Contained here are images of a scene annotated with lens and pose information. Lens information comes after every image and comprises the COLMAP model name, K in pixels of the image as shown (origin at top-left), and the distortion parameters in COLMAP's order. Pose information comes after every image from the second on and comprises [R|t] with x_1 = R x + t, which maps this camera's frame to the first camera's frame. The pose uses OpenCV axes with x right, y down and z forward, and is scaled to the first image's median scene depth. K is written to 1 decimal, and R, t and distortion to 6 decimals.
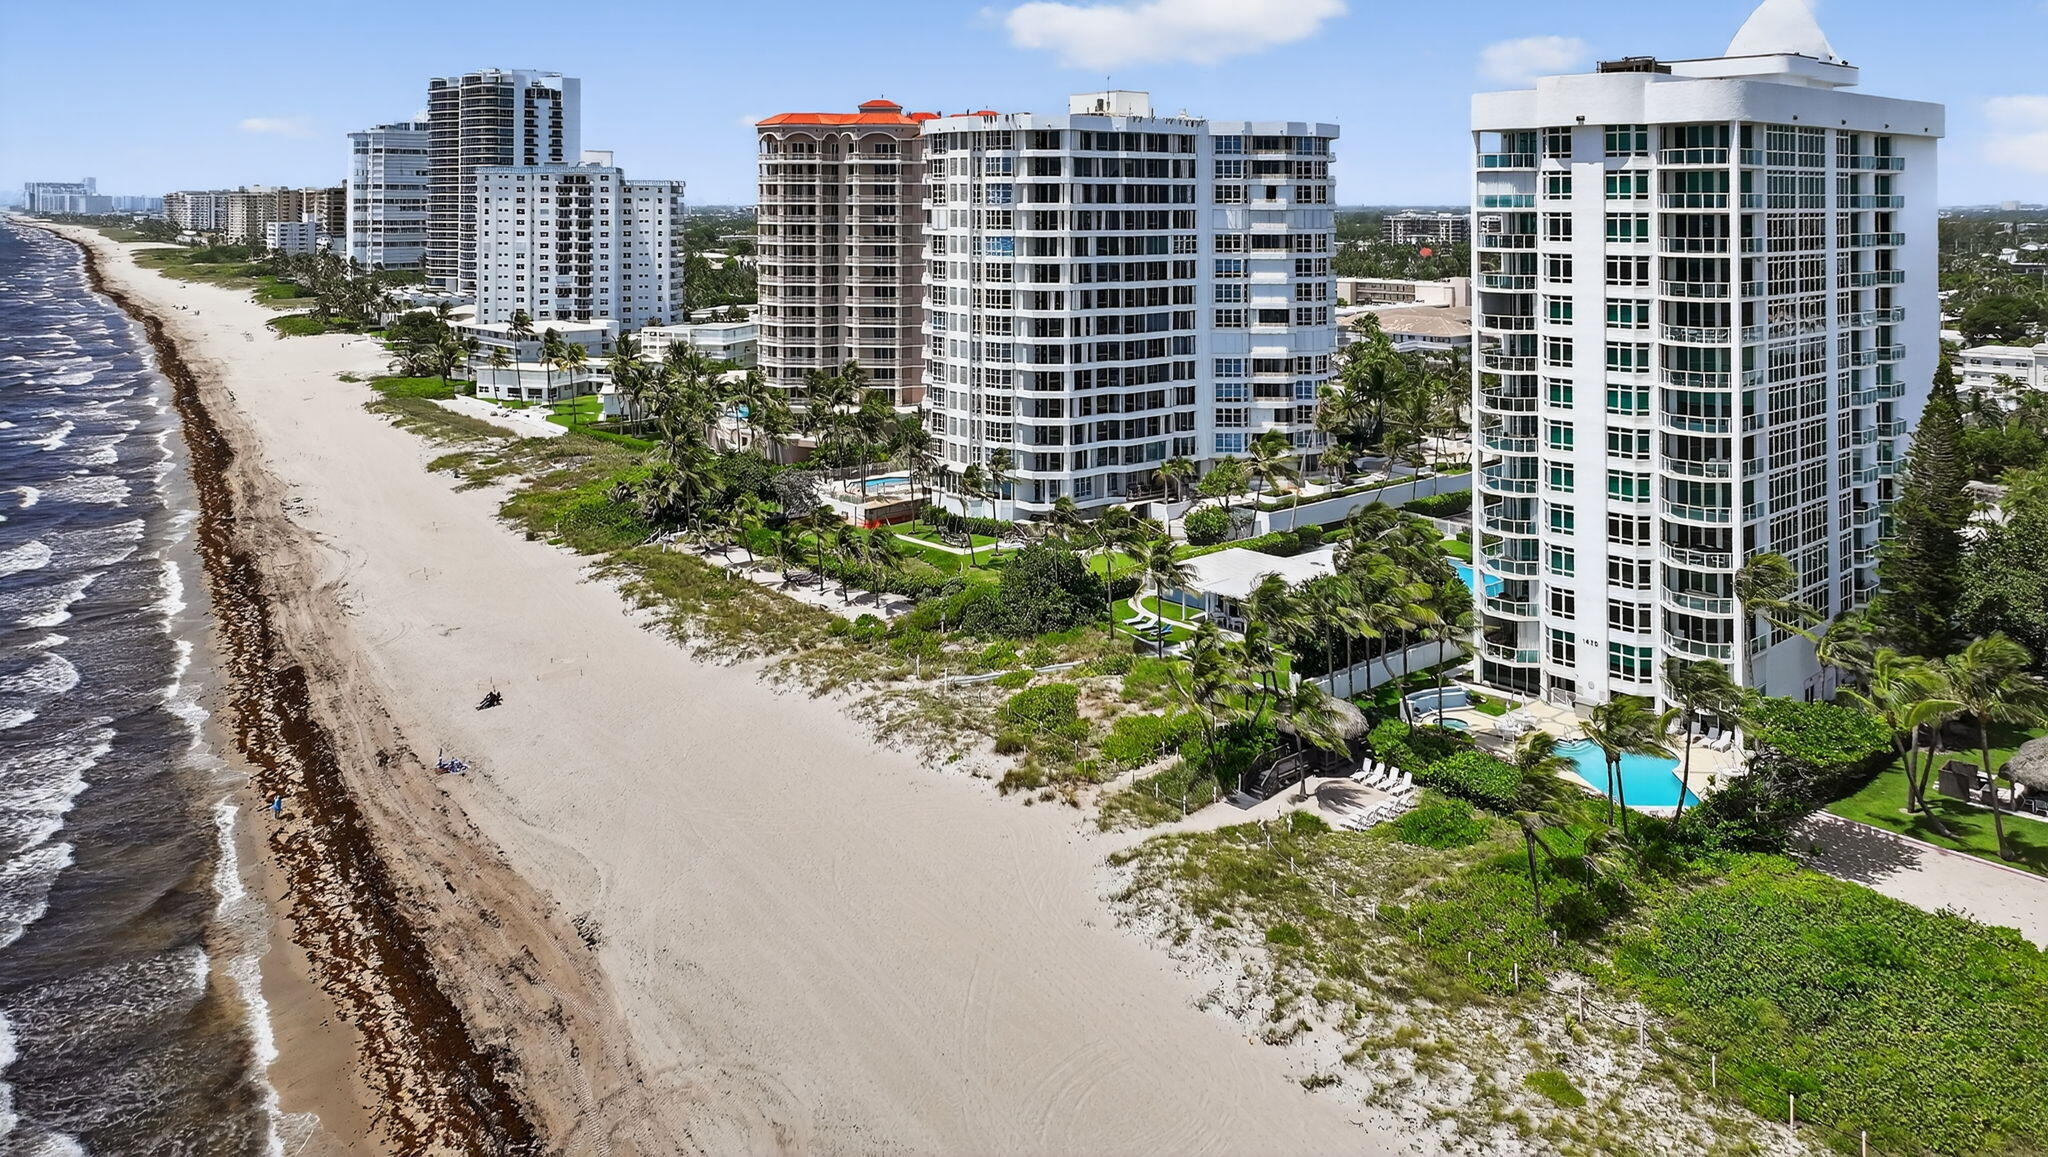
lens RADIAL K [[1523.1, 0, 1003.3], [0, 1523.1, 179.5], [0, 0, 1]] dist [-0.000363, -0.006723]
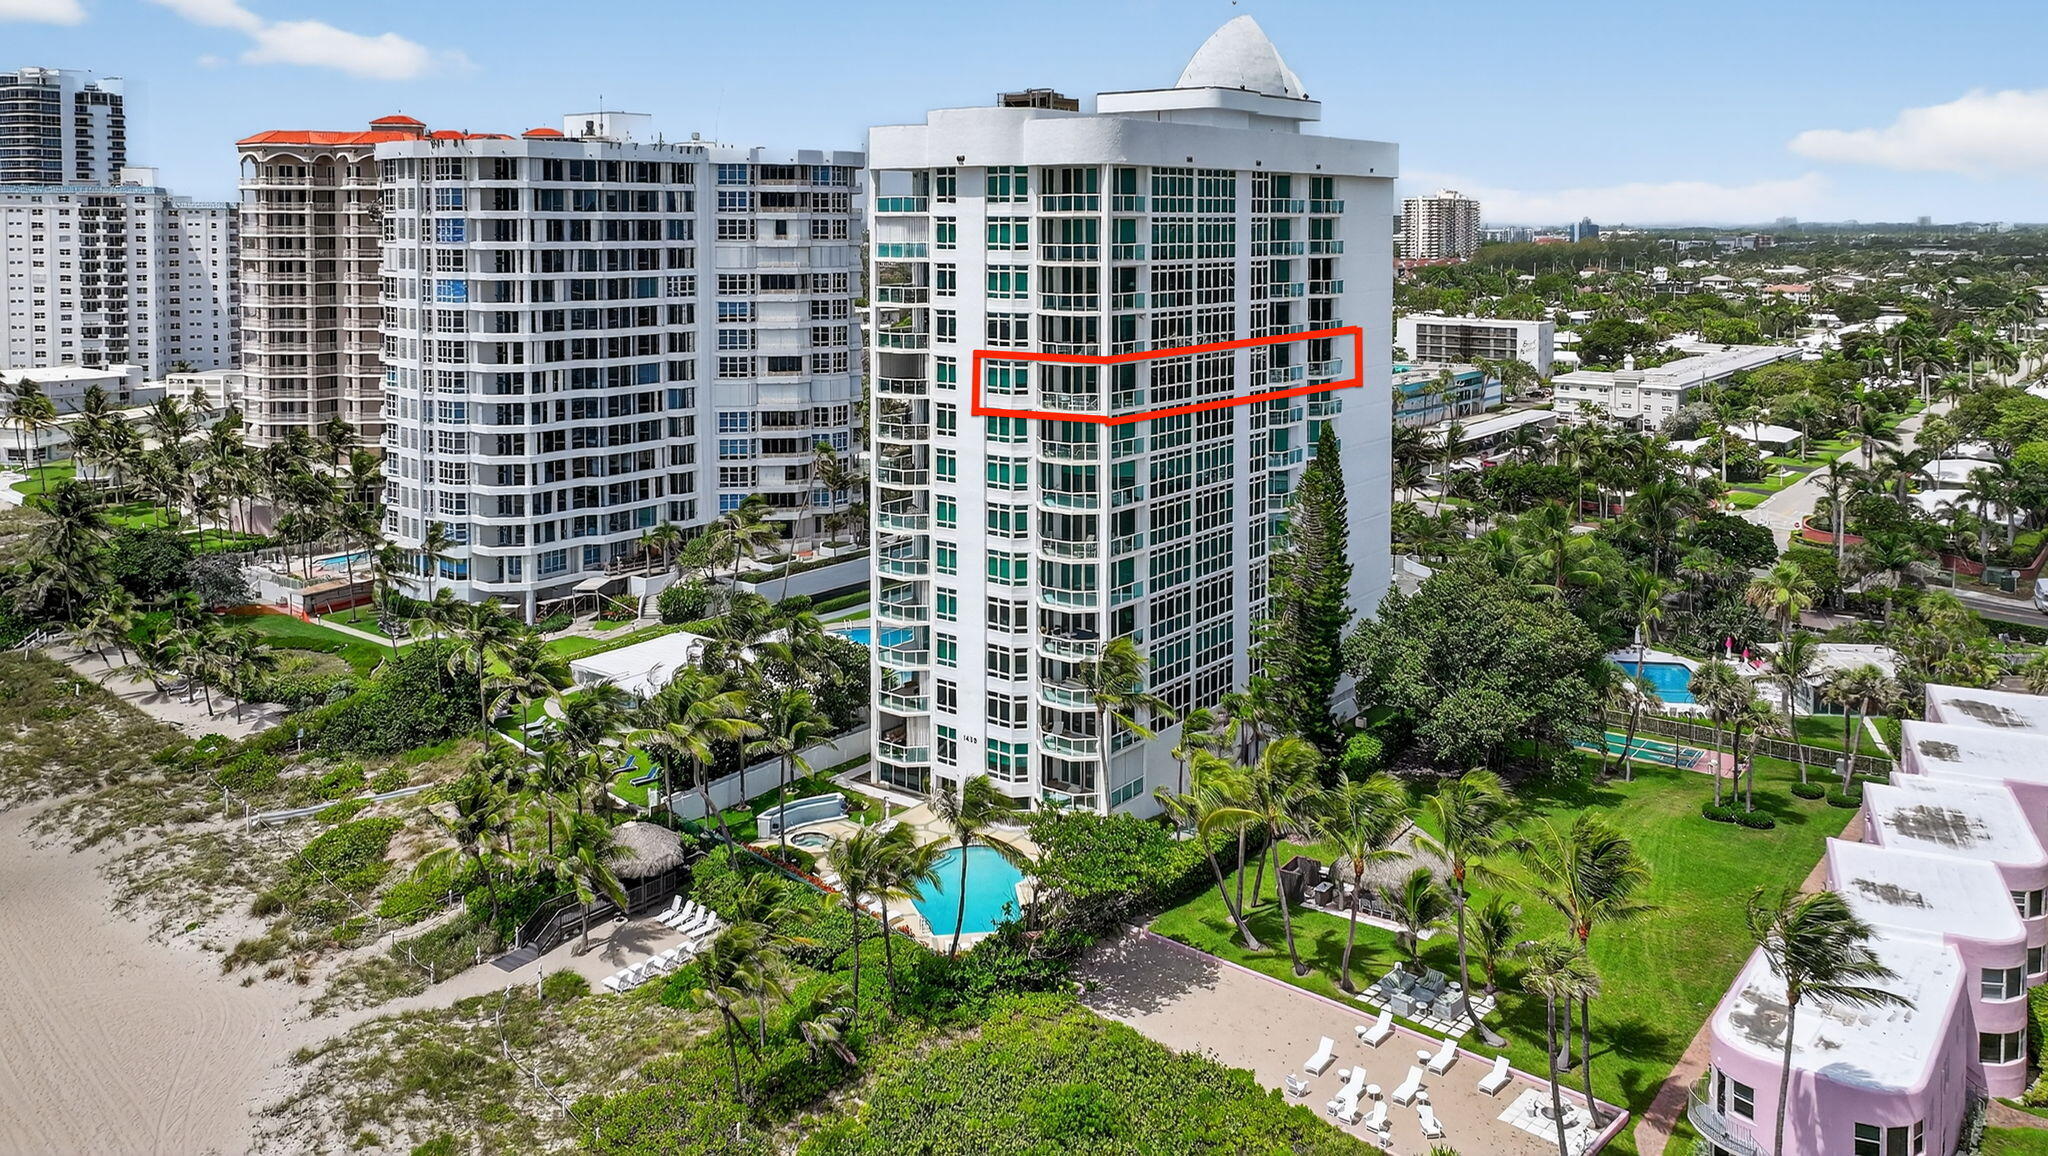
lens RADIAL K [[1578.5, 0, 1049.5], [0, 1578.5, 275.6], [0, 0, 1]] dist [-0.002785, 0.001246]
pose [[0.982931, -0.006629, 0.183855, 0.165733], [-0.003062, 0.998623, 0.052378, -0.012951], [-0.183949, -0.052046, 0.981557, 0.053595]]
